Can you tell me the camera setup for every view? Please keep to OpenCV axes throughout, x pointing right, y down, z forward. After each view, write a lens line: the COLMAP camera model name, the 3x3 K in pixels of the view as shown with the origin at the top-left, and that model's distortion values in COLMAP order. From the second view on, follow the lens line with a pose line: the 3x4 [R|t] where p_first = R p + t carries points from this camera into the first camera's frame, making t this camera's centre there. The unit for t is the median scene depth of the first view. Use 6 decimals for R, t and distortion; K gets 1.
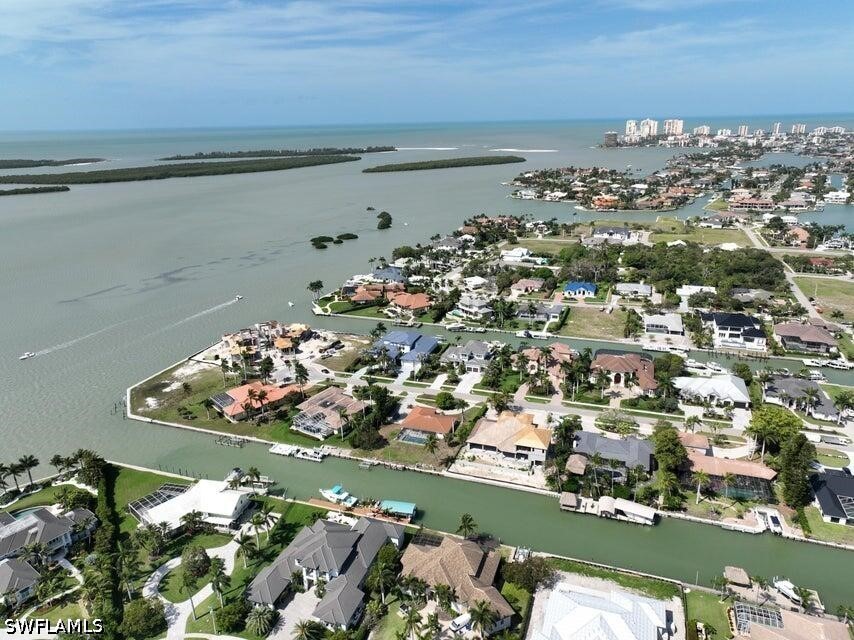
lens RADIAL K [[595.1, 0, 428.6], [0, 595.1, 318.5], [0, 0, 1]] dist [0.010085, 0.004878]
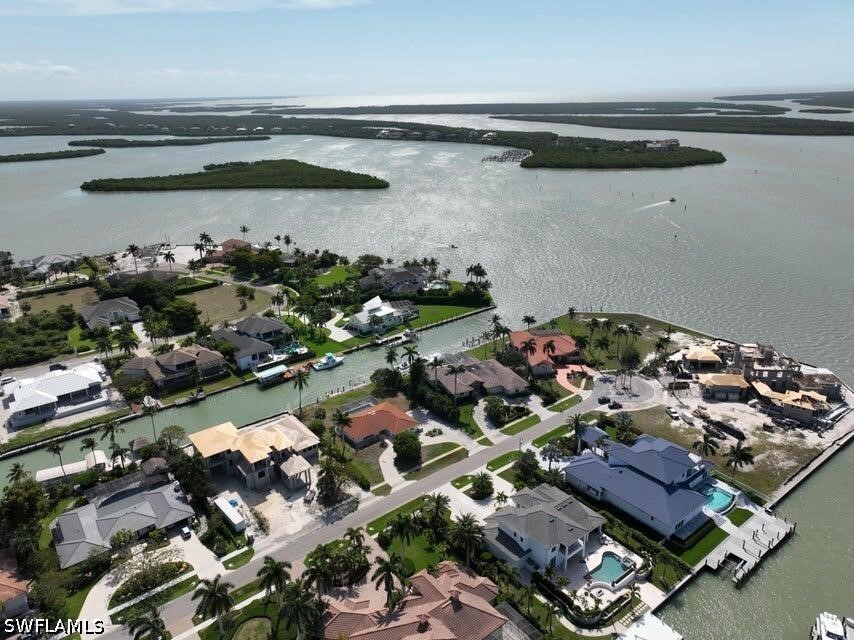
lens RADIAL K [[595.1, 0, 431.5], [0, 595.1, 317.4], [0, 0, 1]] dist [0.010085, 0.004878]
pose [[-0.535886, 0.333217, -0.775753, 0.423334], [-0.235969, 0.823095, 0.516559, -0.290525], [0.810645, 0.459870, -0.362457, 1.054303]]
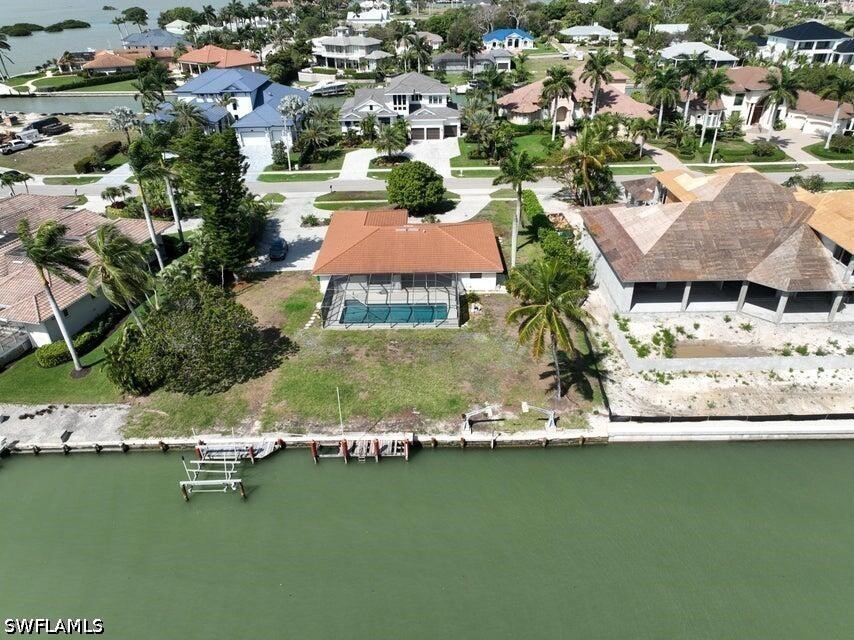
lens RADIAL K [[595.1, 0, 429.9], [0, 595.1, 321.7], [0, 0, 1]] dist [0.010085, 0.004878]
pose [[0.938055, -0.168058, 0.302999, -0.067920], [0.102247, 0.969817, 0.221361, 0.120509], [-0.331055, -0.176669, 0.926925, 0.598943]]
